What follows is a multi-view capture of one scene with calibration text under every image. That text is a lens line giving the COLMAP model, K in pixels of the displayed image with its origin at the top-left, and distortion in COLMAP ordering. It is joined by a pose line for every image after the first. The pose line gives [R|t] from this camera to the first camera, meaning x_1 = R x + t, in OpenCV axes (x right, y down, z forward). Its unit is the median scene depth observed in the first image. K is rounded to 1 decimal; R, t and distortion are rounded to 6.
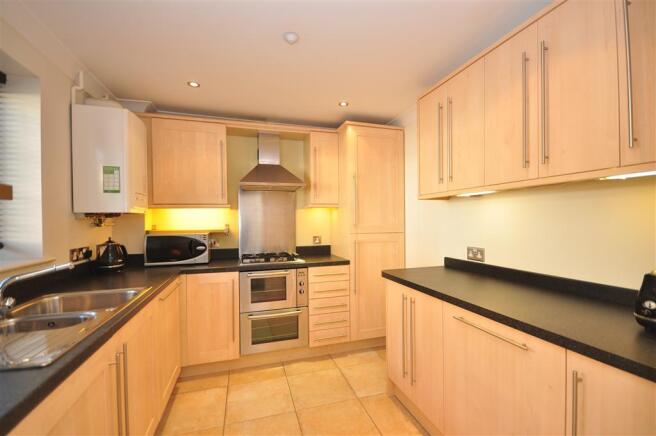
lens RADIAL K [[290.9, 0, 328.7], [0, 290.9, 220.1], [0, 0, 1]] dist [0.000215, -0.000565]
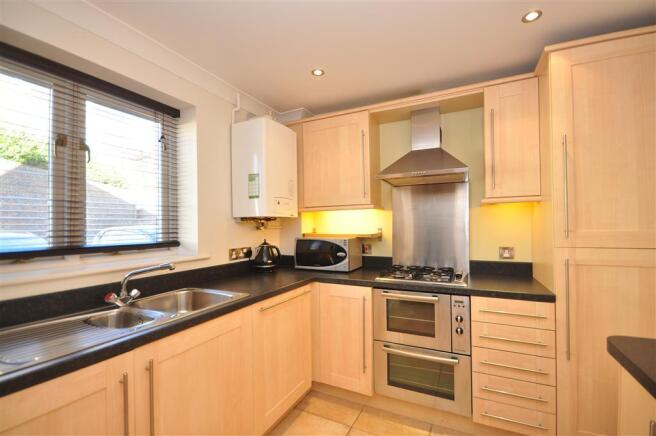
lens RADIAL K [[290.9, 0, 327.8], [0, 290.9, 220.9], [0, 0, 1]] dist [0.000215, -0.000565]
pose [[0.724594, -0.008002, -0.689129, 0.148355], [0.004540, 0.999966, -0.006837, -0.001344], [0.689161, 0.001825, 0.724606, 0.315019]]
